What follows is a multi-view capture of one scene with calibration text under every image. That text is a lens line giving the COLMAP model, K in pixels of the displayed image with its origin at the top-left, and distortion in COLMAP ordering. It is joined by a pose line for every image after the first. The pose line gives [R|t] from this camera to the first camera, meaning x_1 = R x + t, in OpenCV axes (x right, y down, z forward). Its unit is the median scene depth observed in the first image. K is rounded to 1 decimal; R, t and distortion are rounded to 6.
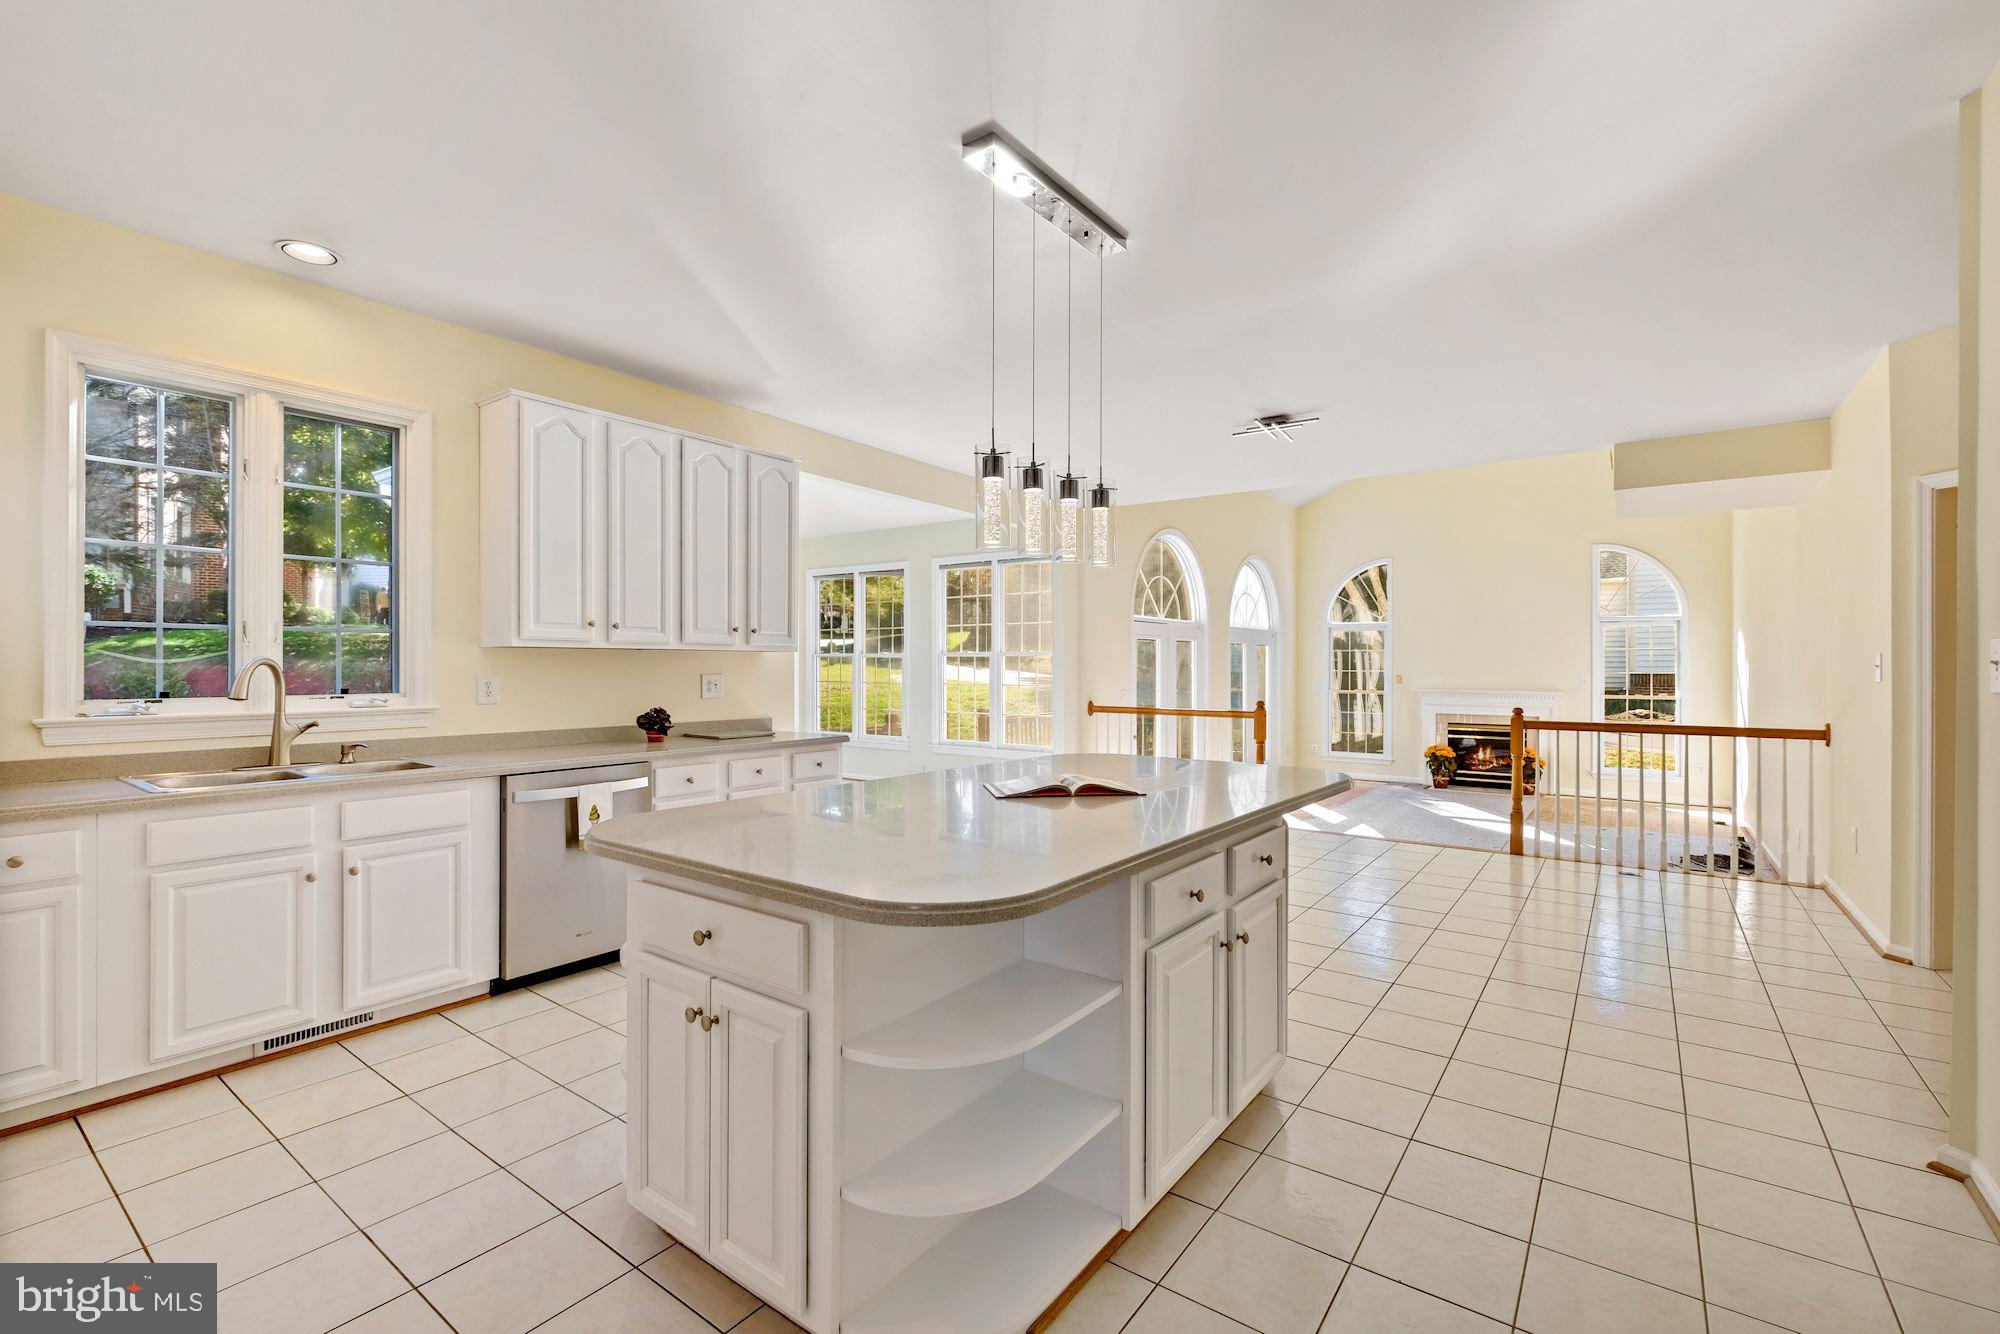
lens RADIAL K [[877.8, 0, 992.9], [0, 877.8, 663.9], [0, 0, 1]] dist [-0.005635, 0.000902]
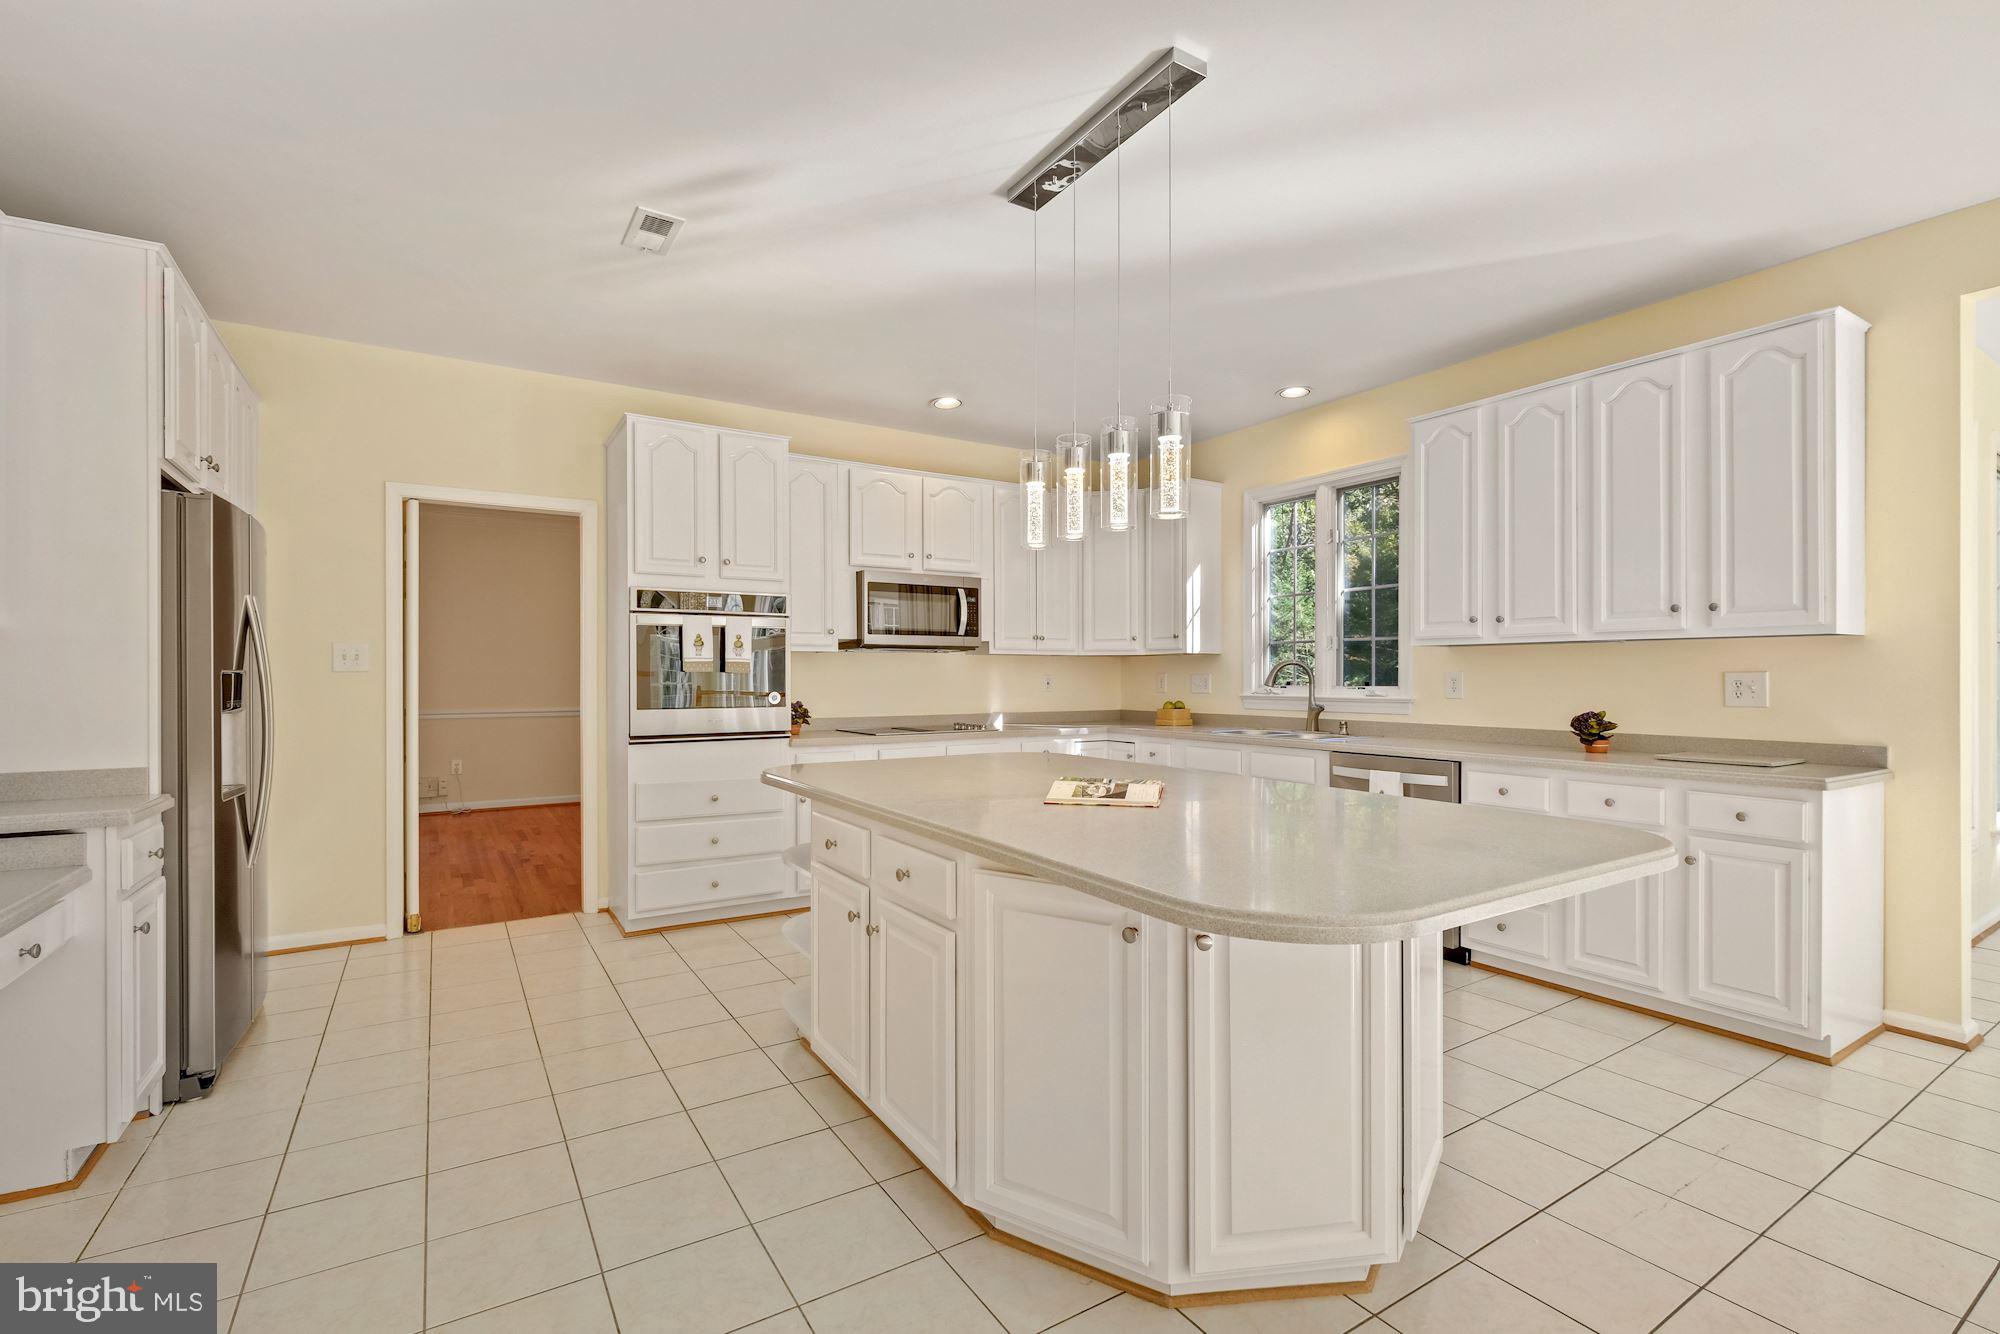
lens RADIAL K [[877.8, 0, 1005.8], [0, 877.8, 677.6], [0, 0, 1]] dist [-0.005635, 0.000902]
pose [[-0.351658, -0.000689, -0.936128, 0.536356], [0.000918, 0.999999, -0.001080, 0.016853], [0.936128, -0.001239, -0.351657, 0.698085]]
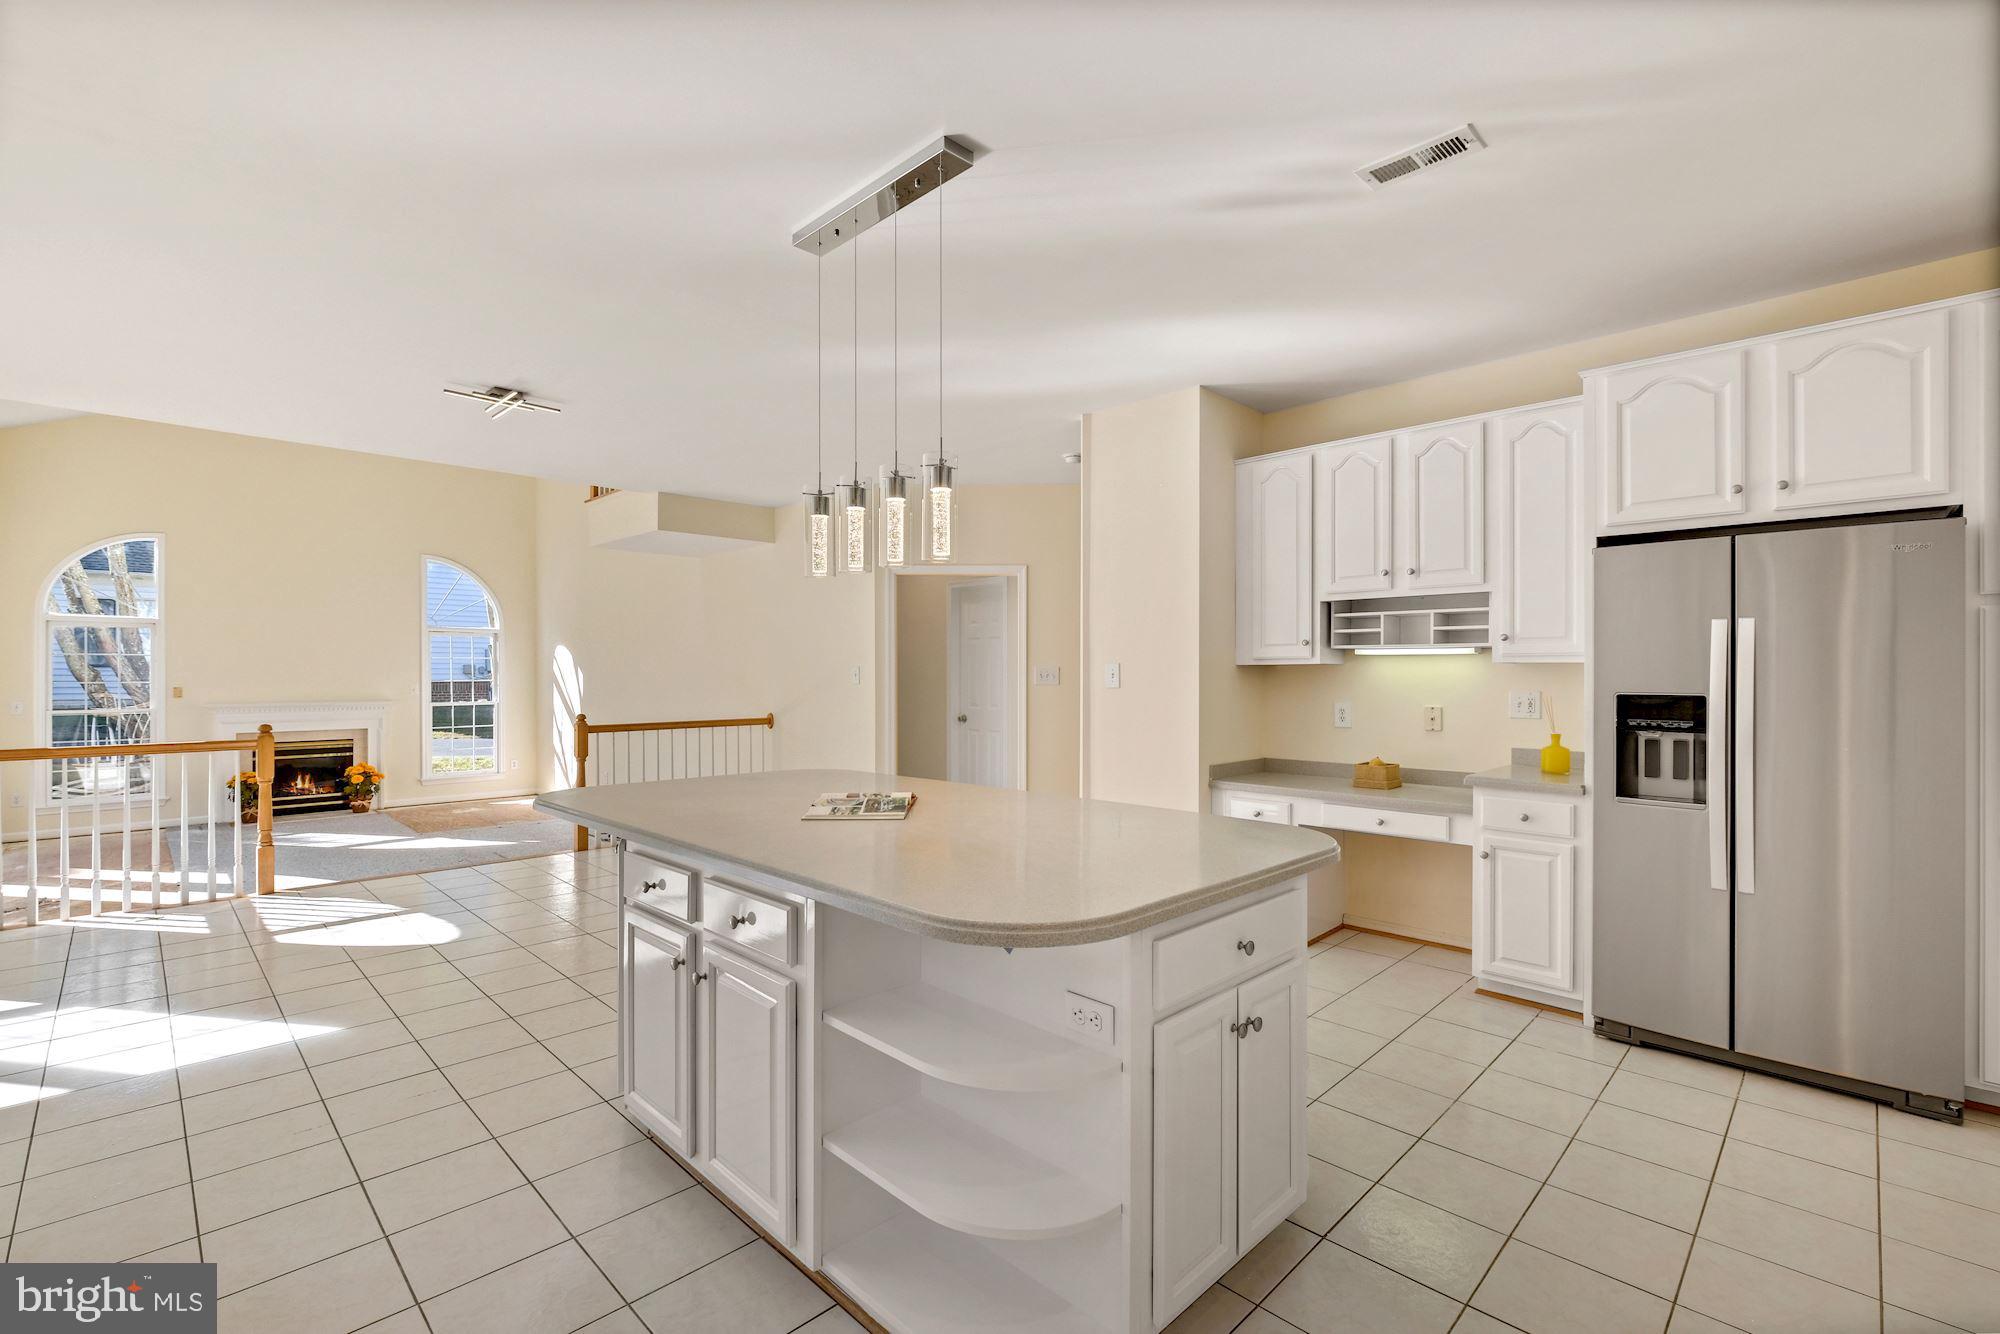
lens RADIAL K [[877.8, 0, 1003.4], [0, 877.8, 670.5], [0, 0, 1]] dist [-0.005635, 0.000902]
pose [[0.143626, 0.001525, 0.989631, -0.484931], [-0.000835, 0.999999, -0.001420, -0.002959], [-0.989632, -0.000622, 0.143628, 0.405335]]
